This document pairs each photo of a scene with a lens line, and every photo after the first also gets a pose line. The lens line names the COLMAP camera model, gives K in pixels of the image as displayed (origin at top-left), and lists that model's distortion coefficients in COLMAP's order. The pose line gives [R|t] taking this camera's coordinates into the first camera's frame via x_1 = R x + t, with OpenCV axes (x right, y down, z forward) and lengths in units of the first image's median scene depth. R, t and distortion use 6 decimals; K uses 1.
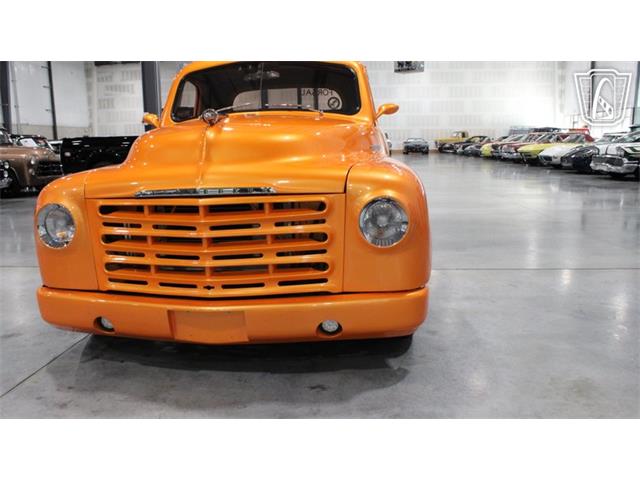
lens RADIAL K [[514.1, 0, 307.9], [0, 514.1, 243.9], [0, 0, 1]] dist [-0.140189, 0.096026]
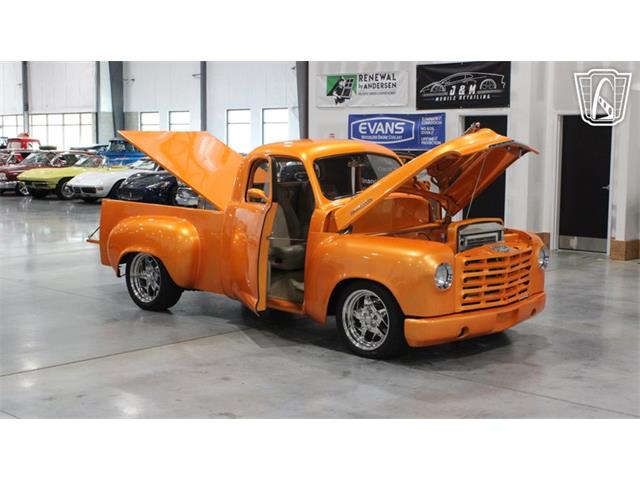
lens RADIAL K [[843.8, 0, 313.1], [0, 843.8, 240.4], [0, 0, 1]] dist [-0.009104, 0.000000]
pose [[0.627443, -0.058419, 0.776468, -2.619046], [0.131509, 0.990807, -0.031724, -0.107515], [-0.767477, 0.122018, 0.629357, -0.390693]]
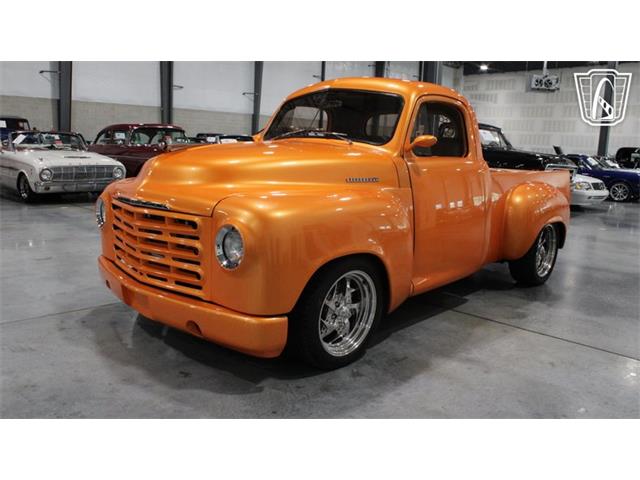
lens RADIAL K [[514.1, 0, 317.7], [0, 514.1, 242.3], [0, 0, 1]] dist [-0.140189, 0.096026]
pose [[0.783005, 0.163656, -0.600100, 0.807682], [-0.175243, 0.983728, 0.039622, -0.109858], [0.596820, 0.074139, 0.798943, 0.180965]]
